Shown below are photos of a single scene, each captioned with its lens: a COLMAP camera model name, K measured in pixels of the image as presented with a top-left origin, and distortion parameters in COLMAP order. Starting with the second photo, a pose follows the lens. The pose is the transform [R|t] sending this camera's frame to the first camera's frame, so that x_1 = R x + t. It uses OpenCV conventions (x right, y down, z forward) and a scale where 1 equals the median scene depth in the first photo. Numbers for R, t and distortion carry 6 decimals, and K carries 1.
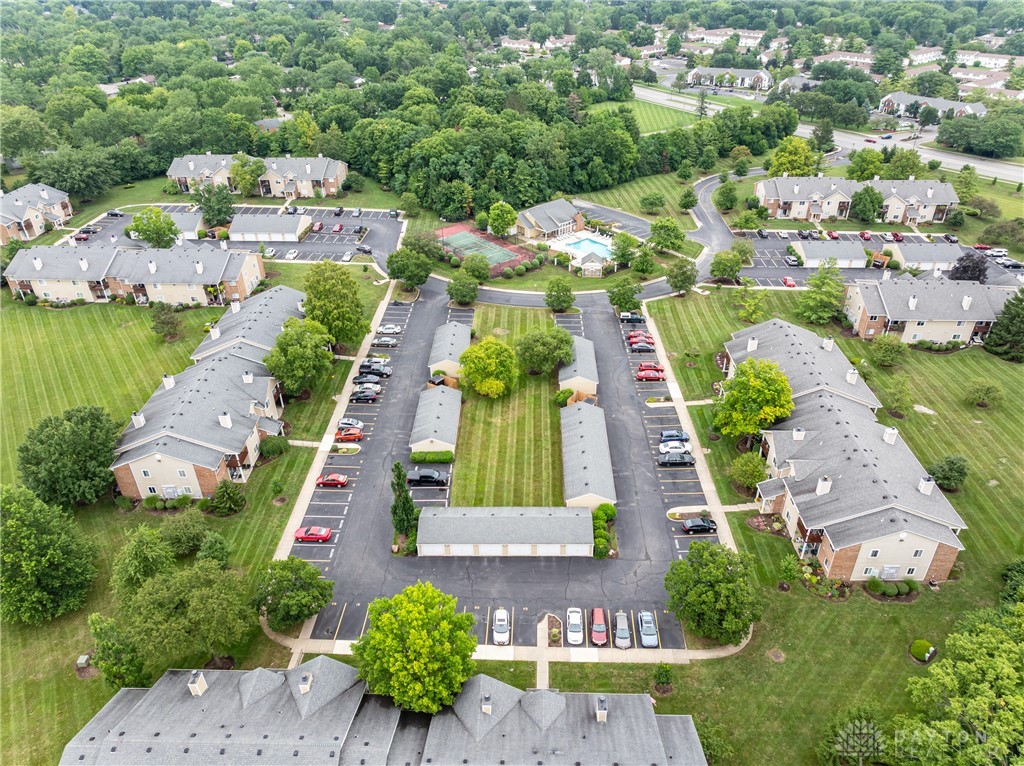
lens RADIAL K [[723.7, 0, 515.1], [0, 723.7, 379.9], [0, 0, 1]] dist [-0.003621, -0.004512]
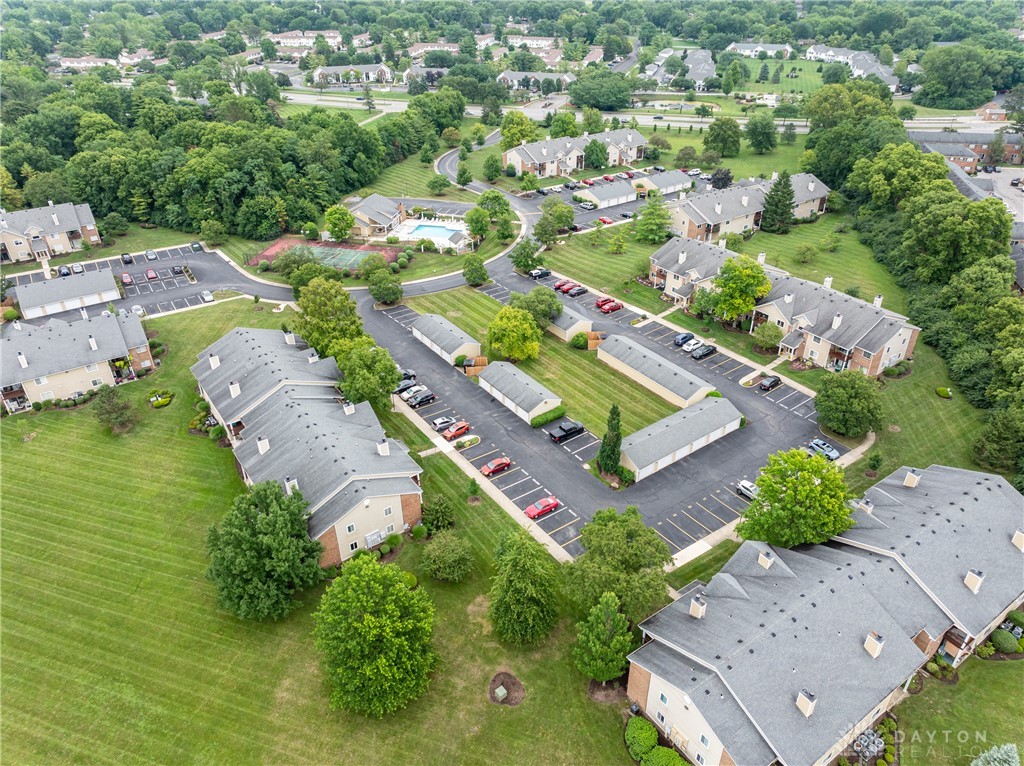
lens RADIAL K [[723.7, 0, 515.1], [0, 723.7, 379.9], [0, 0, 1]] dist [-0.003621, -0.004512]
pose [[0.798064, -0.311562, 0.515774, -0.369317], [0.314852, 0.945423, 0.083925, -0.026767], [-0.513772, 0.095415, 0.852604, 0.058398]]
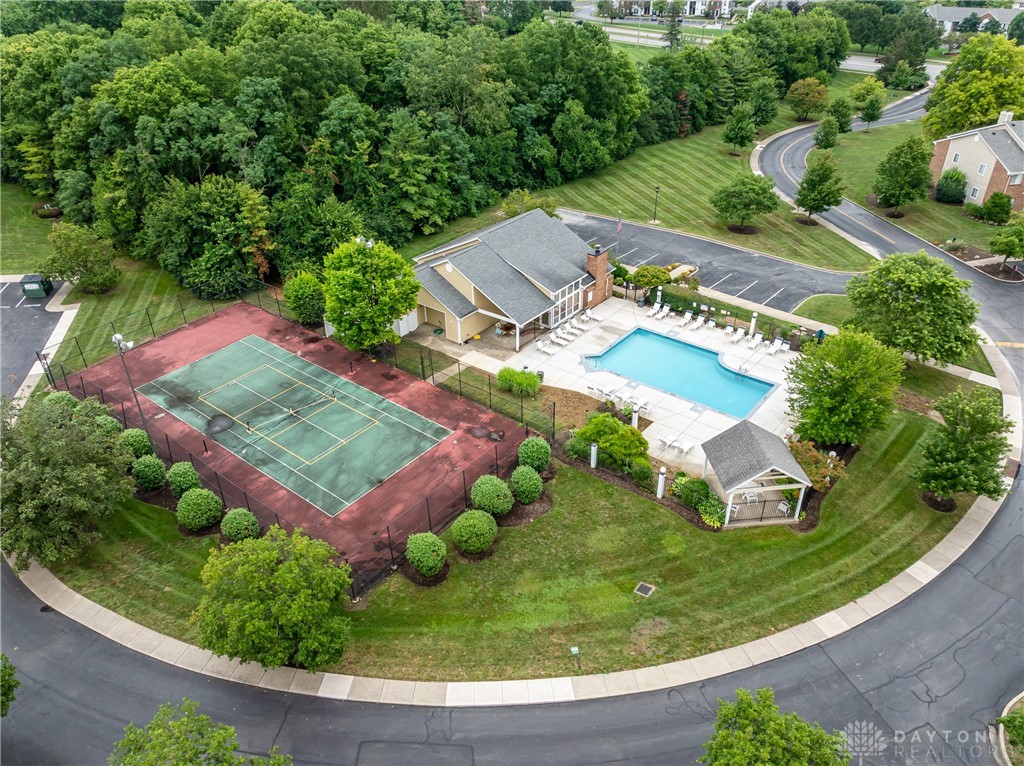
lens RADIAL K [[736.7, 0, 515.4], [0, 736.7, 394.9], [0, 0, 1]] dist [-0.006641, 0.007765]
pose [[0.979565, -0.112176, 0.166938, -0.012874], [0.107850, 0.993558, 0.034789, -0.170756], [-0.169765, -0.016074, 0.985354, 0.633768]]
